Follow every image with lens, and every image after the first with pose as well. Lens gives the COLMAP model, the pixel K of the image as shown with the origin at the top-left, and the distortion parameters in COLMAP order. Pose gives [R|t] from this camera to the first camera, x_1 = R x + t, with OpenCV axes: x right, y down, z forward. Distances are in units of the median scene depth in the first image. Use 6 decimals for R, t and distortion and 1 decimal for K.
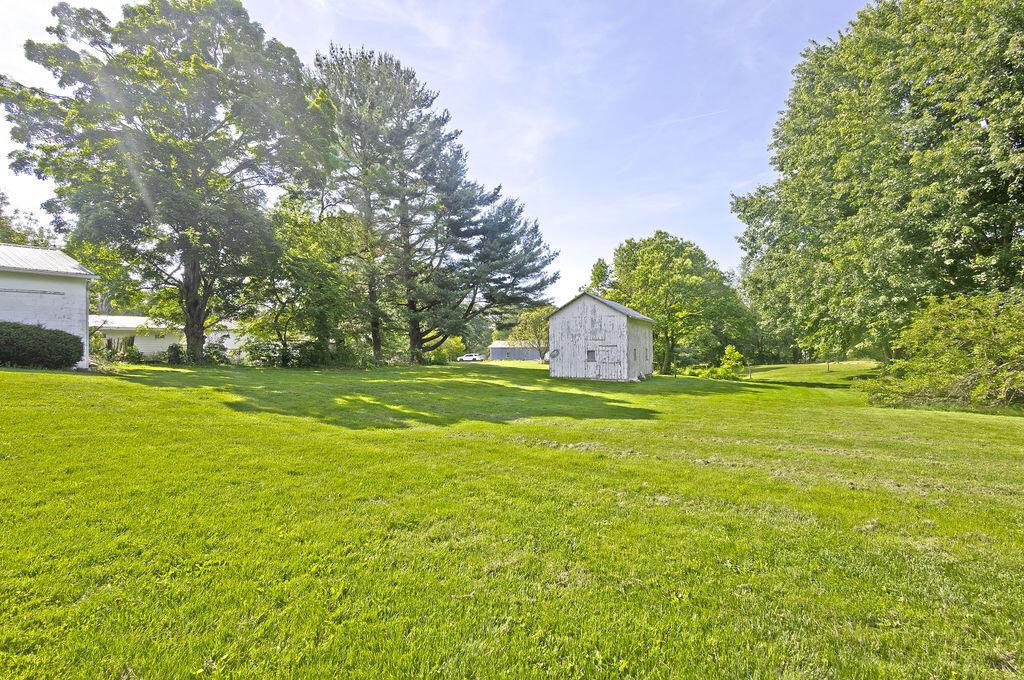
lens RADIAL K [[464.7, 0, 512.0], [0, 464.7, 340.0], [0, 0, 1]] dist [0.001329, -0.000390]
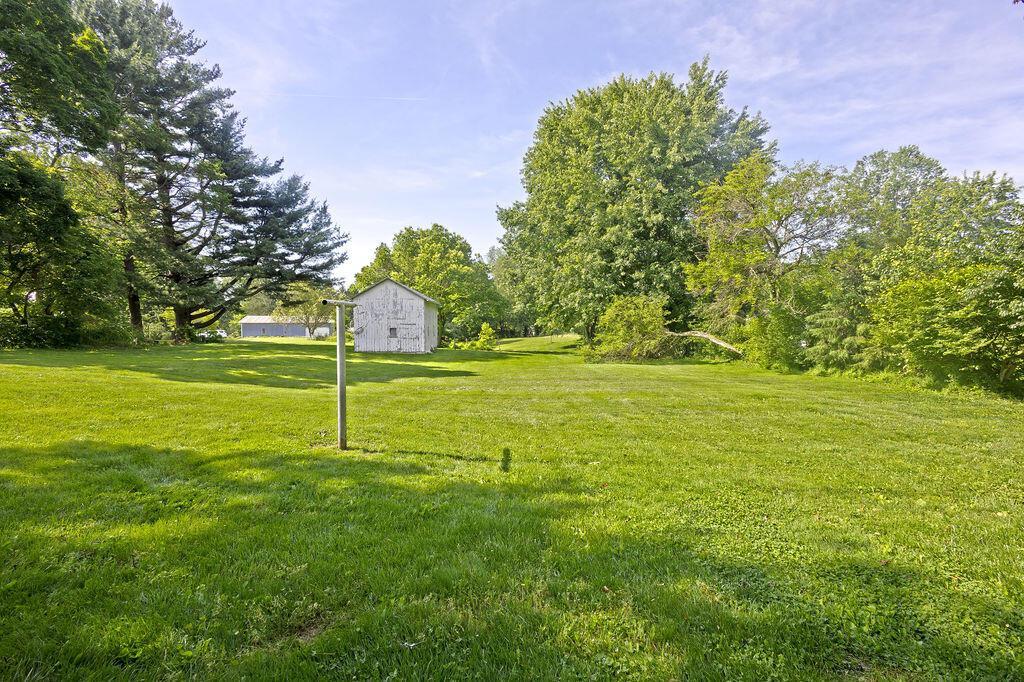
lens RADIAL K [[469.3, 0, 511.3], [0, 469.3, 334.4], [0, 0, 1]] dist [0.002110, 0.000209]
pose [[0.861687, -0.008560, 0.507367, -0.127328], [-0.012422, 0.999202, 0.037954, -0.007302], [-0.507287, -0.039007, 0.860894, -0.122589]]
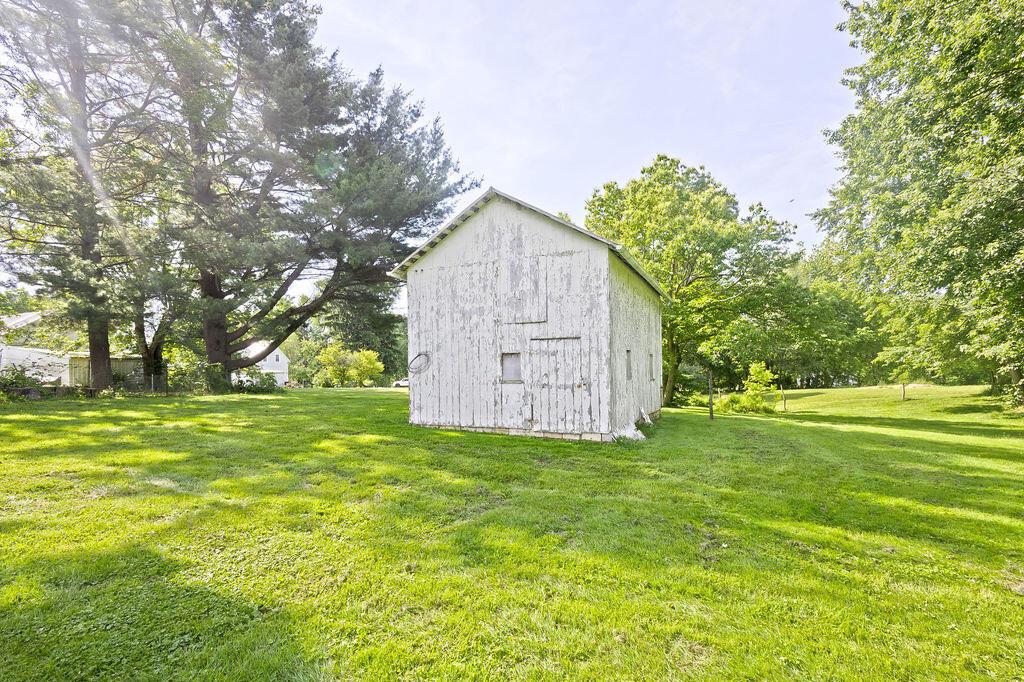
lens RADIAL K [[460.7, 0, 513.7], [0, 460.7, 380.4], [0, 0, 1]] dist [0.000987, 0.000150]
pose [[0.998825, -0.003305, 0.048344, 0.114726], [0.001823, 0.999528, 0.030676, 0.024667], [-0.048422, -0.030552, 0.998360, 0.470956]]
